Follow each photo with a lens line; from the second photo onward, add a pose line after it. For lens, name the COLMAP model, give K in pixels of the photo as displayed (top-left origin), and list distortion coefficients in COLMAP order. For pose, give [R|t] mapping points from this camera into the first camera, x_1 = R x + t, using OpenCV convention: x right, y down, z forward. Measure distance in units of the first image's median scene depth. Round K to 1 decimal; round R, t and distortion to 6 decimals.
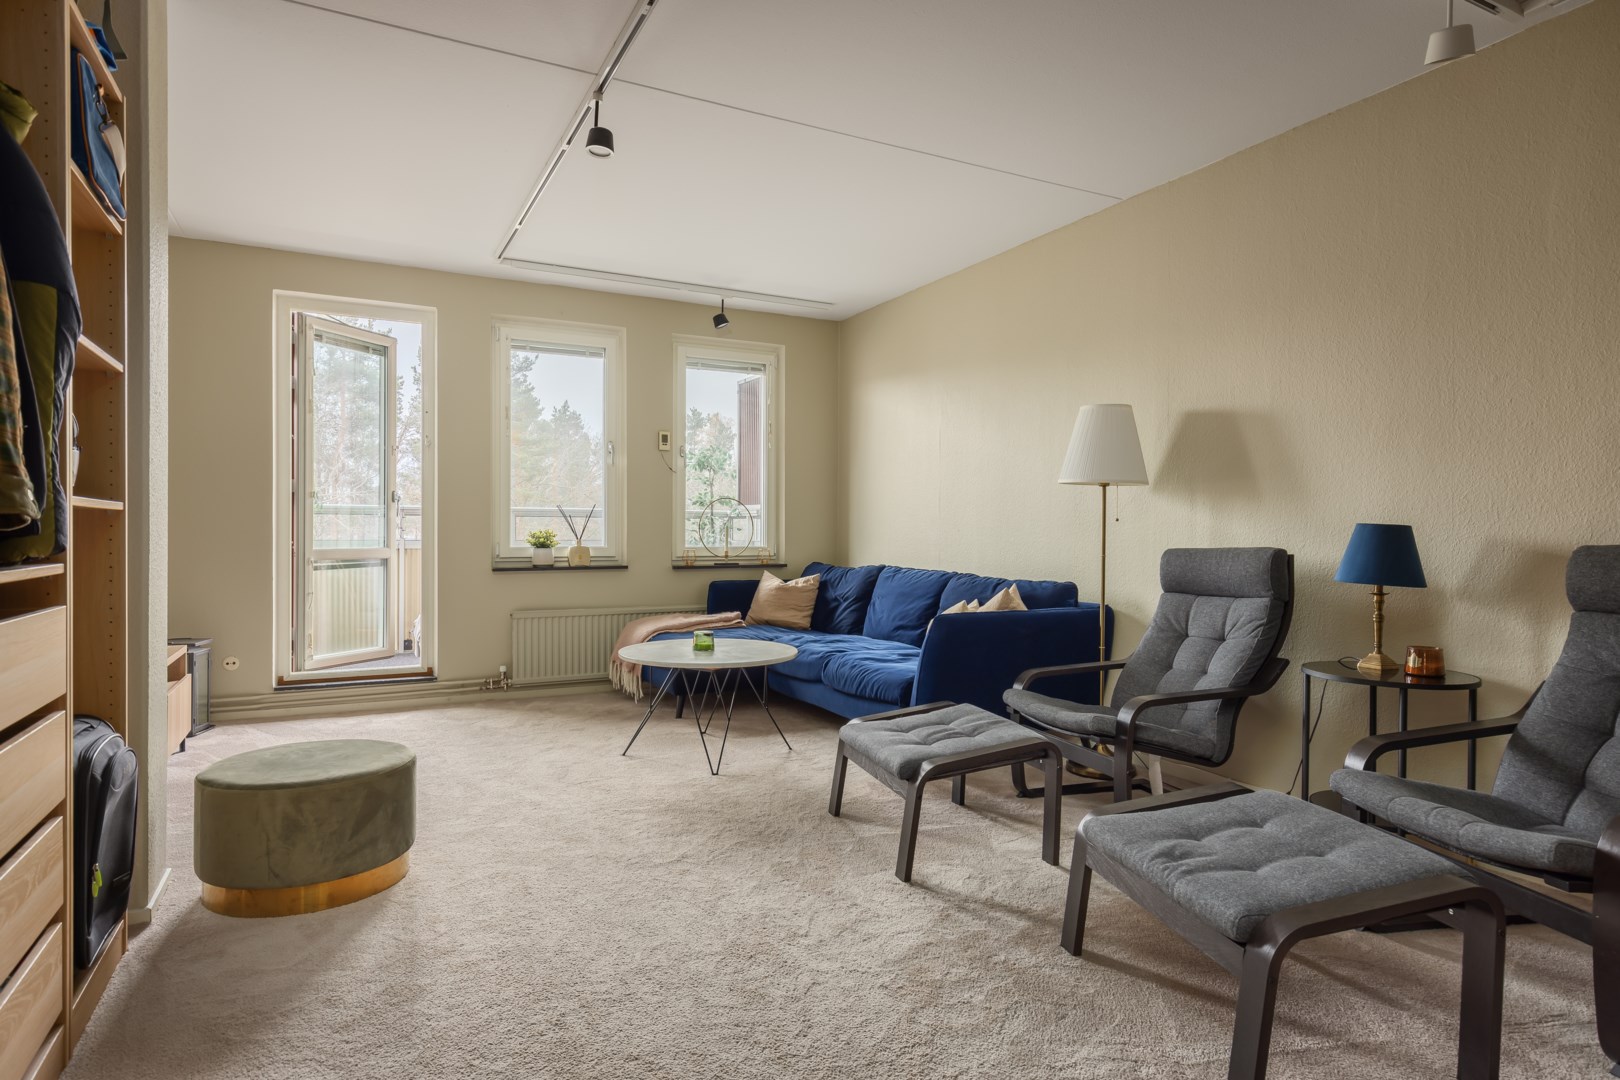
lens RADIAL K [[886.0, 0, 810.0], [0, 886.0, 540.0], [0, 0, 1]] dist [-0.000676, -0.000037]
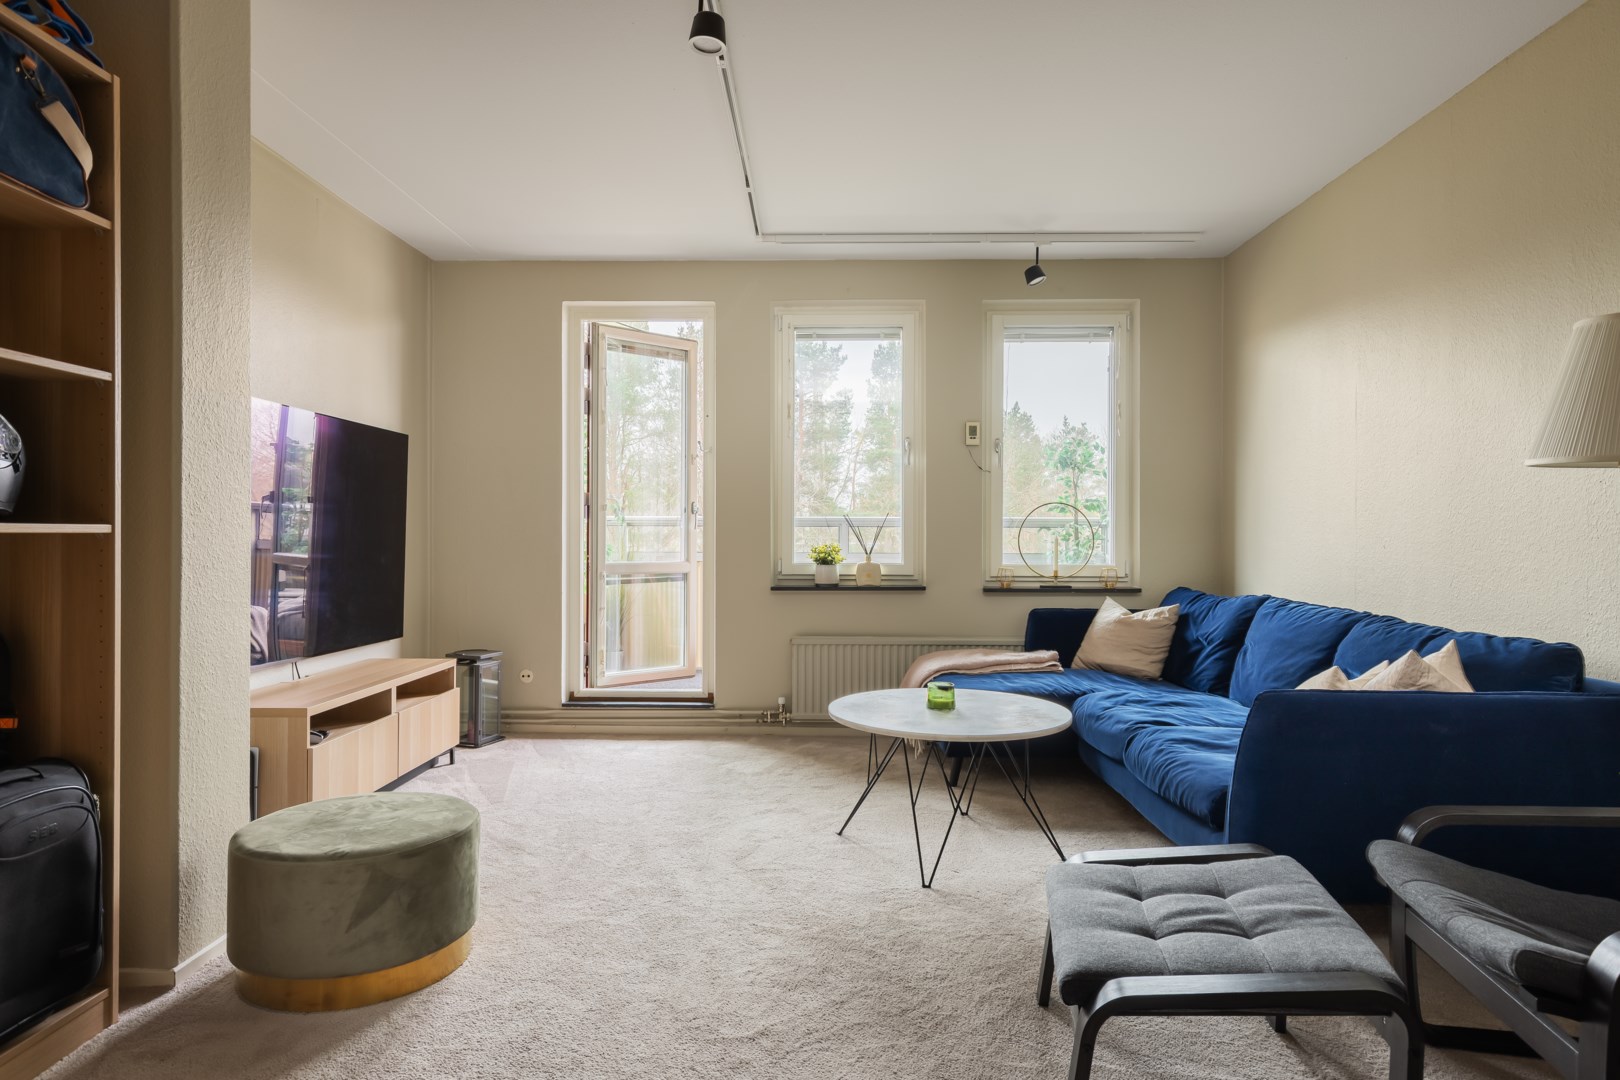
lens RADIAL K [[925.1, 0, 810.0], [0, 925.1, 540.0], [0, 0, 1]] dist [0.003650, 0.000450]
pose [[0.878342, 0.000772, -0.478031, 0.119328], [-0.004368, 0.999970, -0.006411, -0.009230], [0.478012, 0.007719, 0.878319, 0.201675]]
